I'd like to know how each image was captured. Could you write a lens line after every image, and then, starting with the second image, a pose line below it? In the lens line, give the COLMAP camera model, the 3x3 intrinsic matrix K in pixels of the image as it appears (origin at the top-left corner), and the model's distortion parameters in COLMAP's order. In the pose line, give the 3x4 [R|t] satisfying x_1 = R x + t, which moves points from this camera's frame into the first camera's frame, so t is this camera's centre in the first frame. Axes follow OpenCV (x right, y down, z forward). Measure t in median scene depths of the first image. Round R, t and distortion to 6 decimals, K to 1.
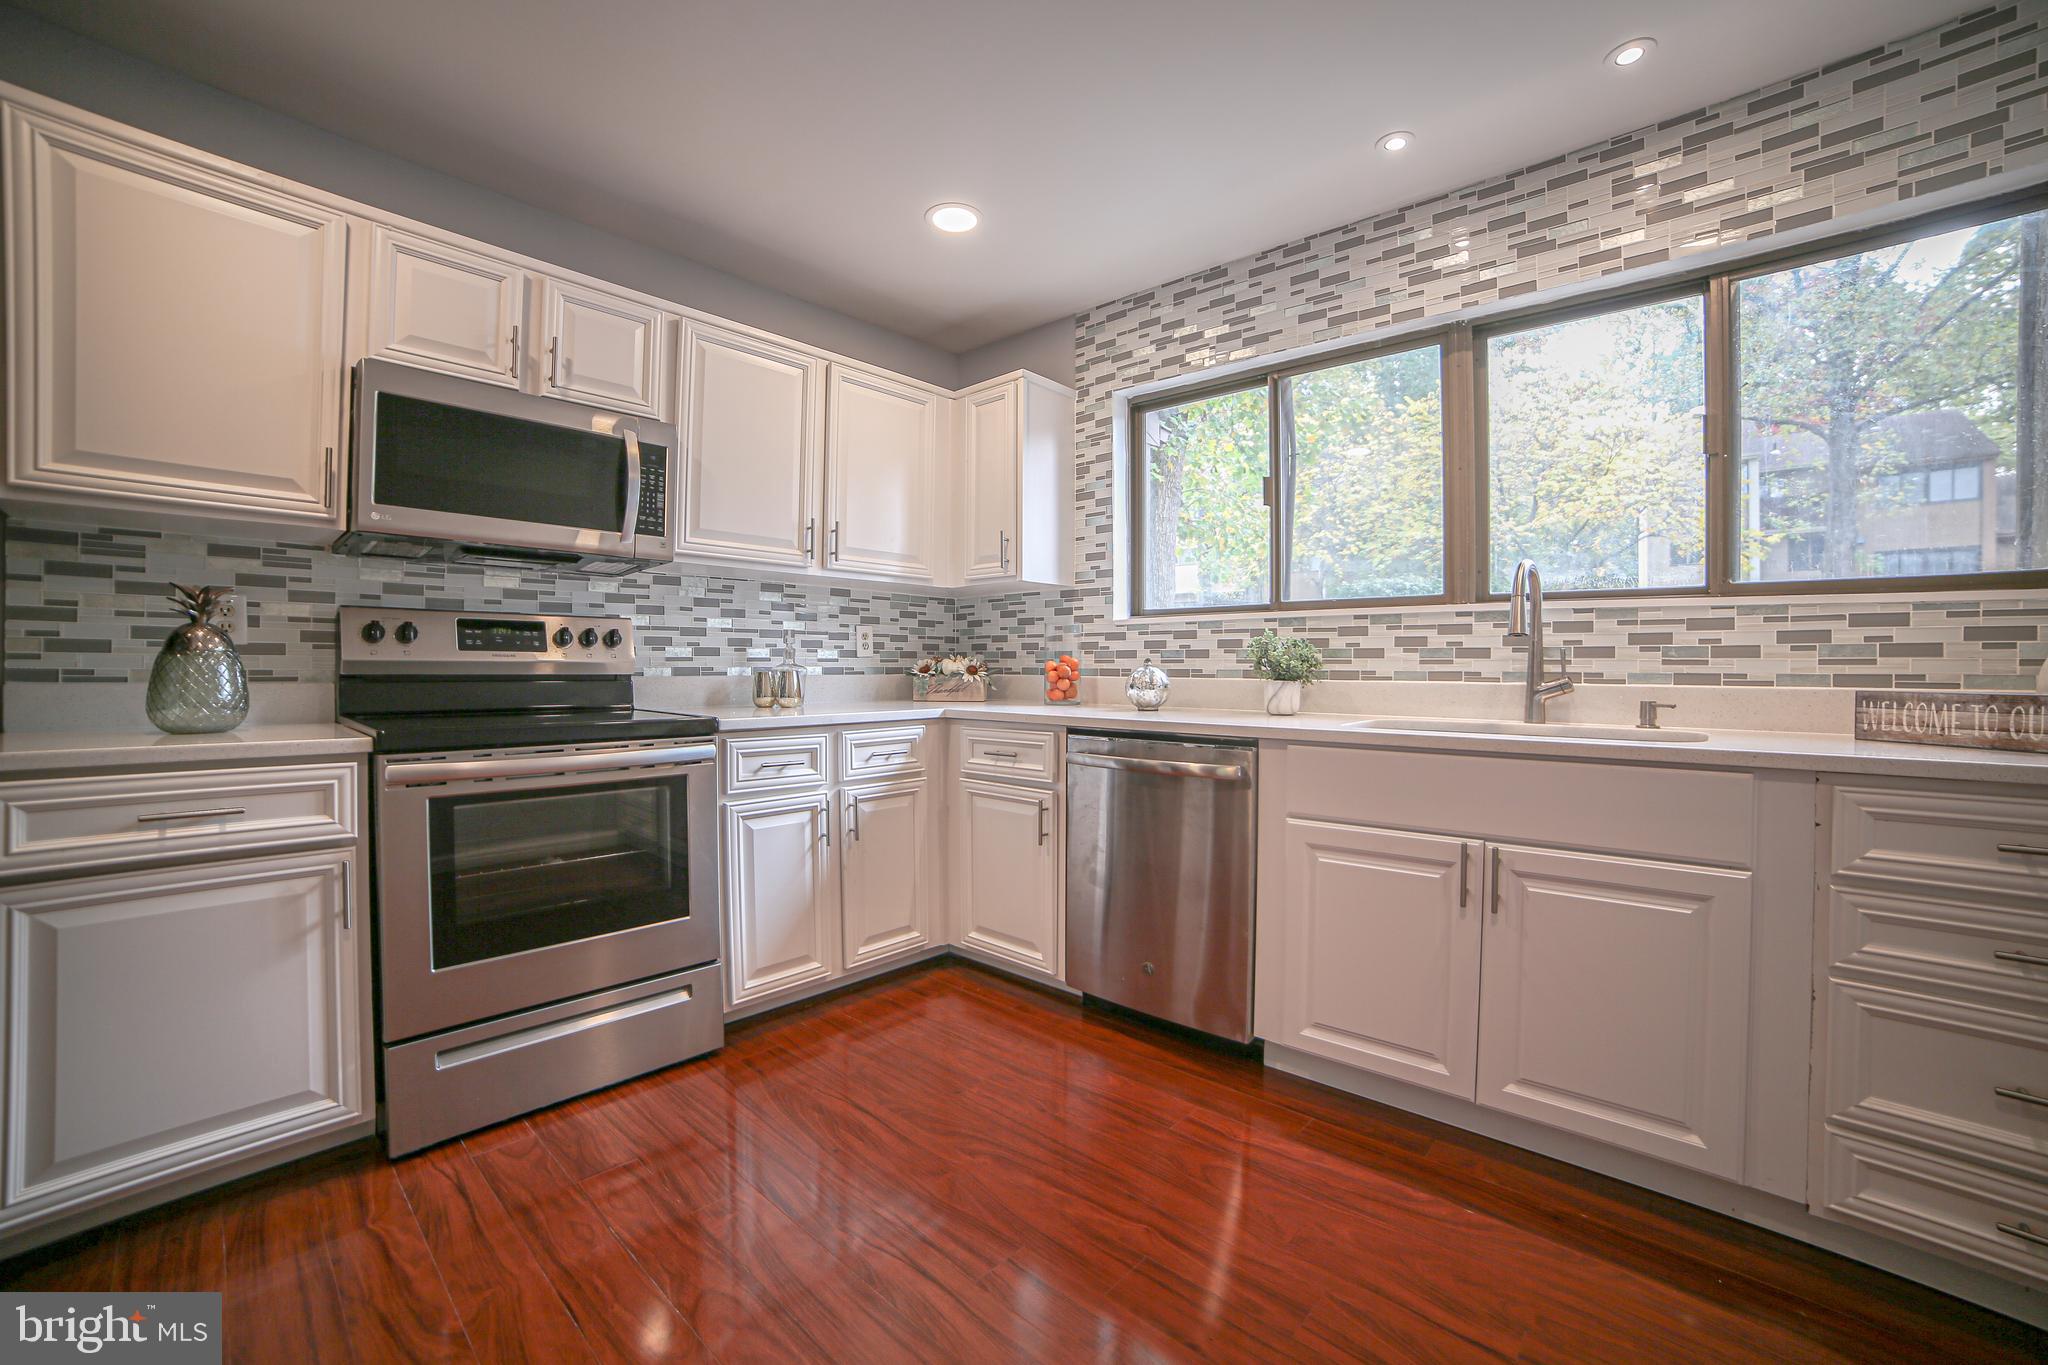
lens RADIAL K [[852.5, 0, 1020.2], [0, 852.5, 651.2], [0, 0, 1]] dist [-0.048202, 0.005469]
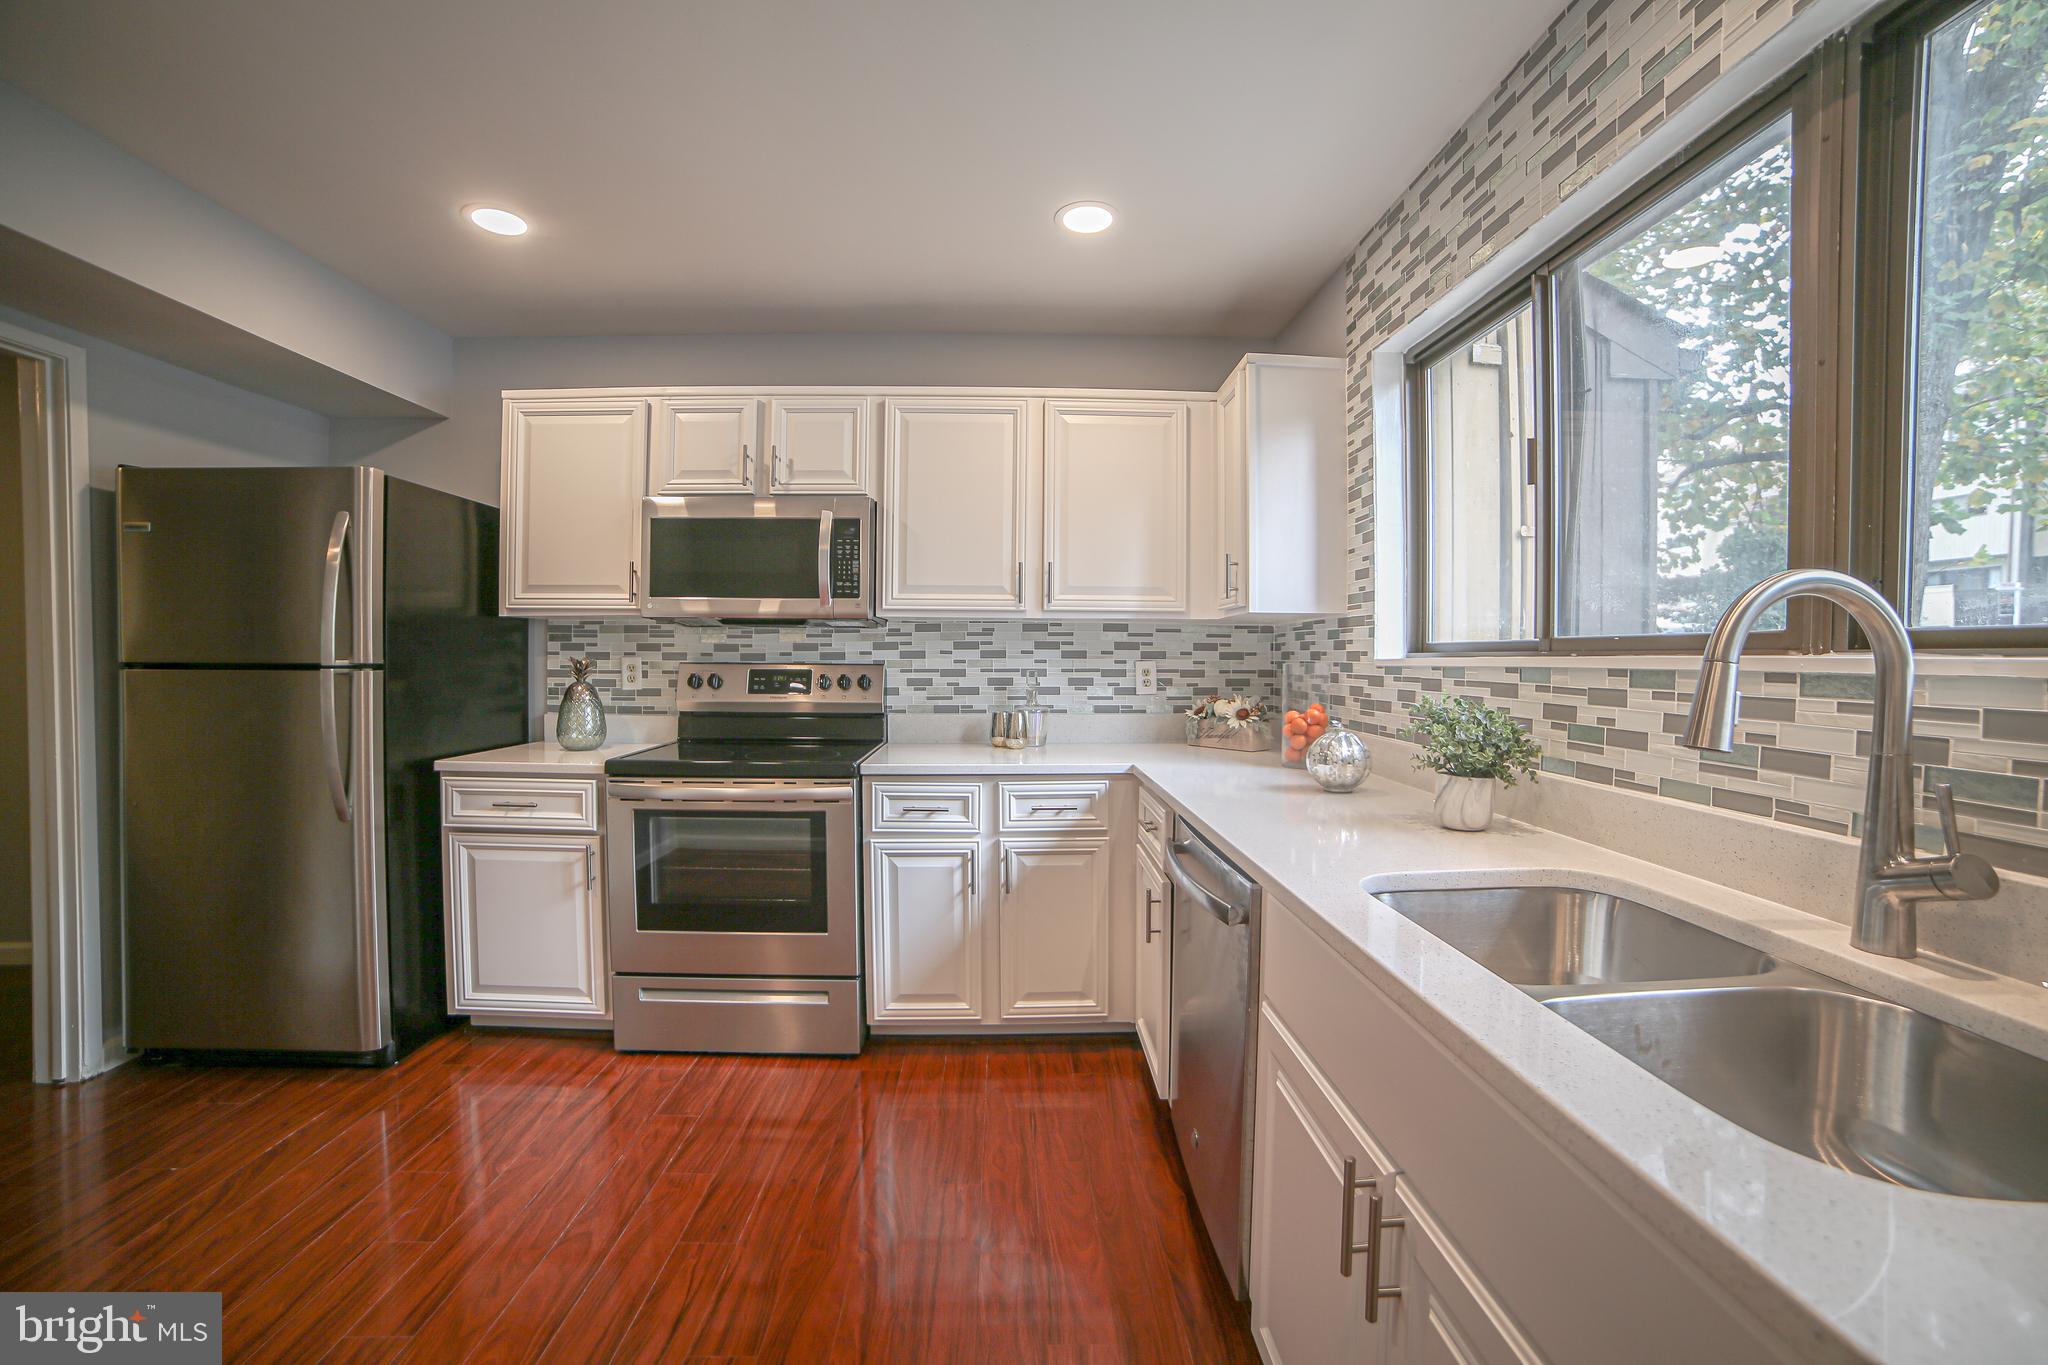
lens RADIAL K [[852.5, 0, 986.8], [0, 852.5, 665.8], [0, 0, 1]] dist [-0.048202, 0.005469]
pose [[0.681913, 0.006397, -0.731405, 0.536777], [0.011076, 0.999757, 0.019071, -0.062858], [0.731349, -0.021106, 0.681677, 0.332773]]
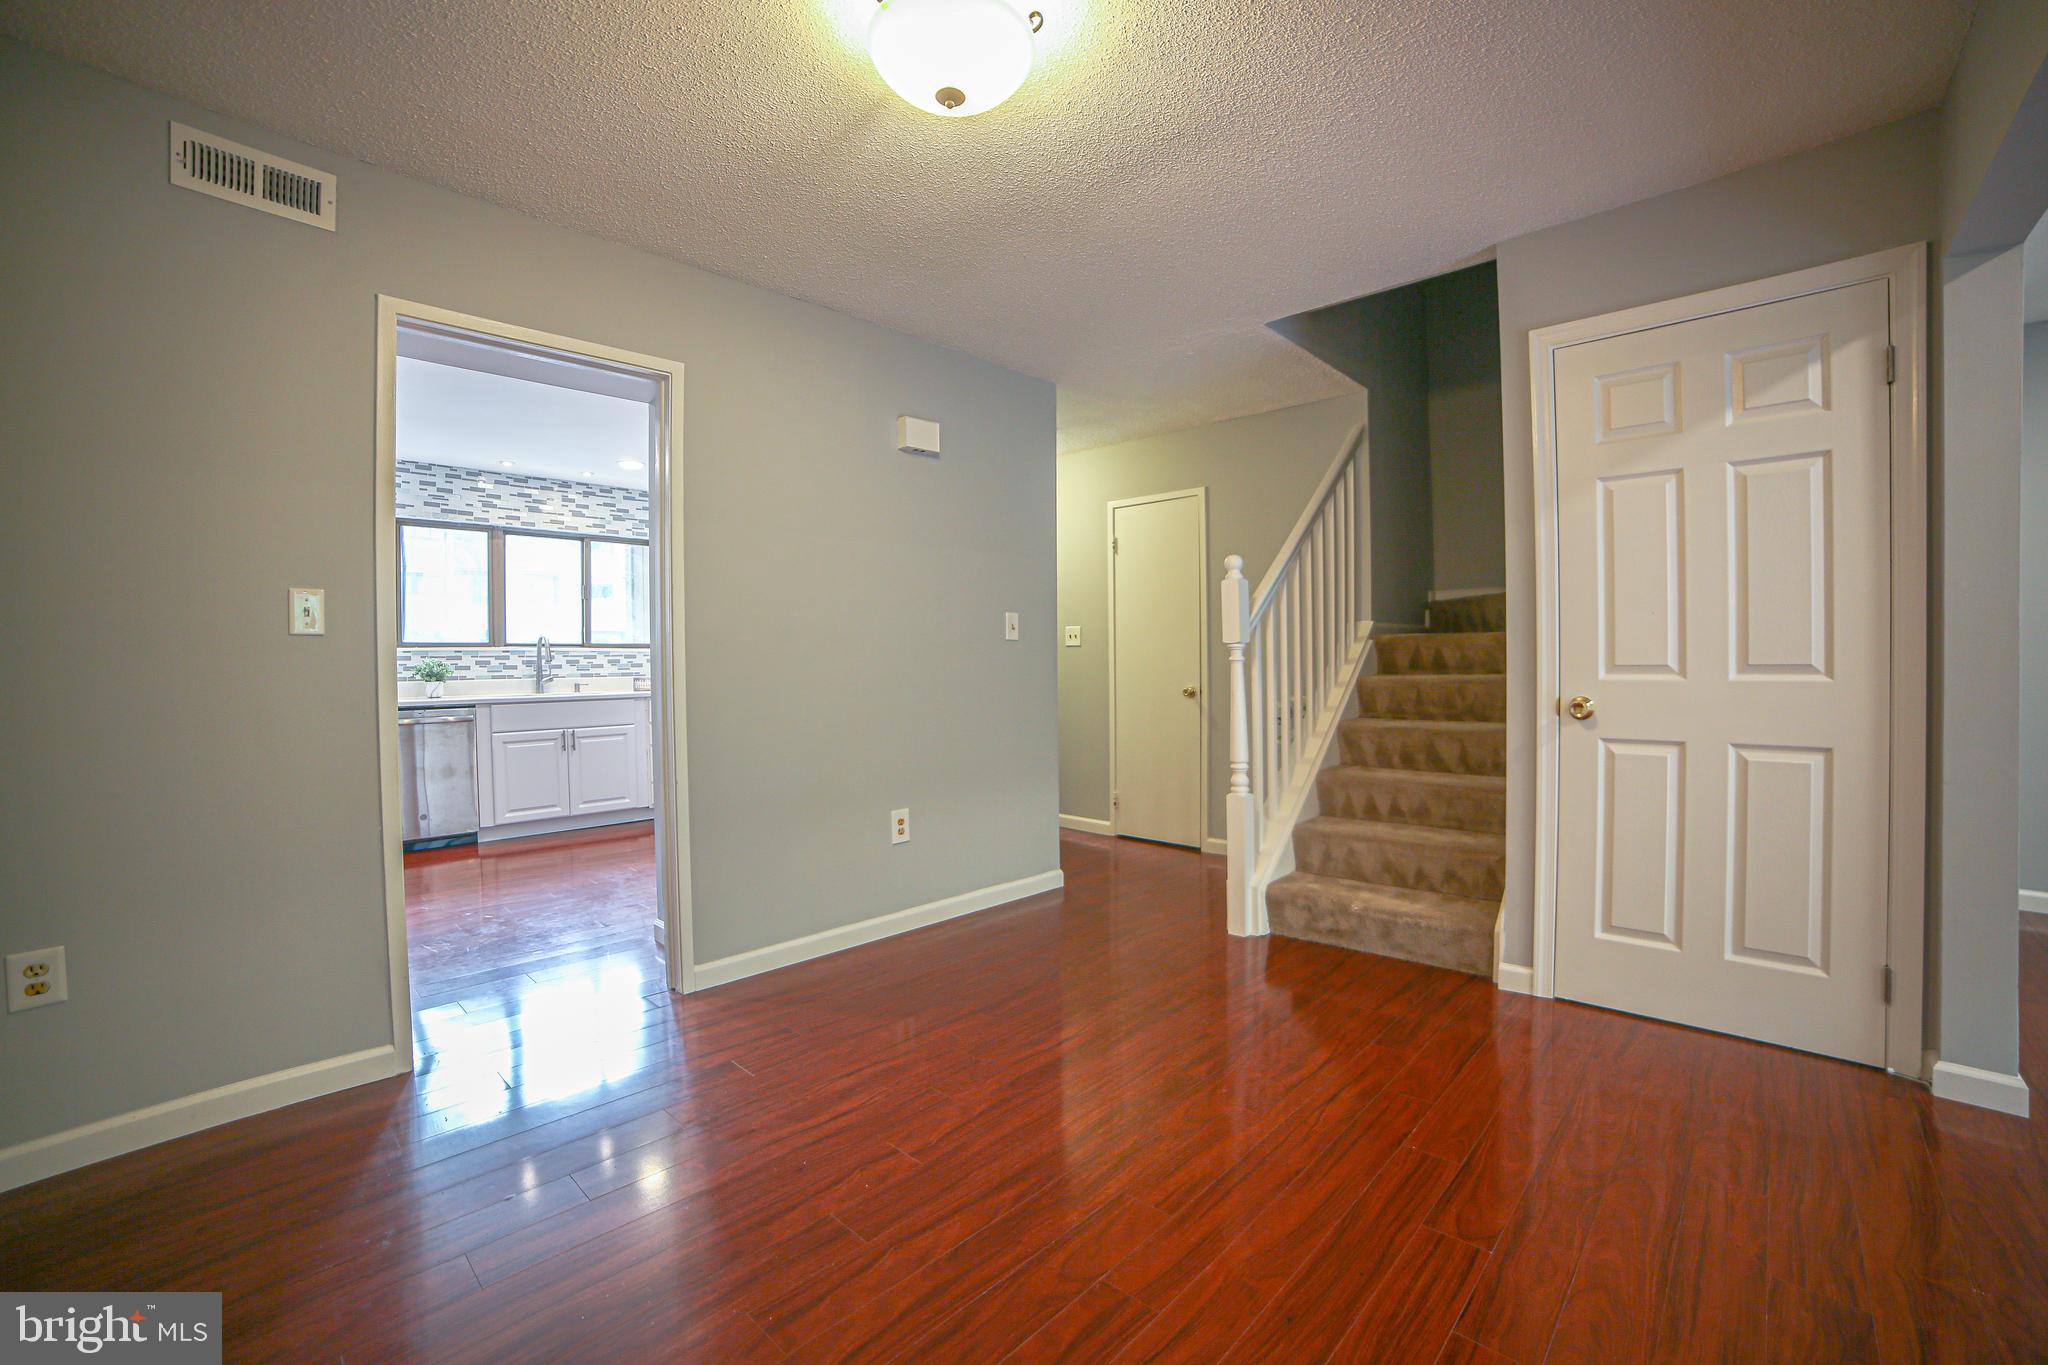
lens RADIAL K [[852.5, 0, 1033.2], [0, 852.5, 668.5], [0, 0, 1]] dist [-0.048202, 0.005469]
pose [[0.002703, -0.006569, 0.999975, -1.807610], [0.006746, 0.999956, 0.006550, -0.000534], [-0.999974, 0.006728, 0.002747, -0.505005]]
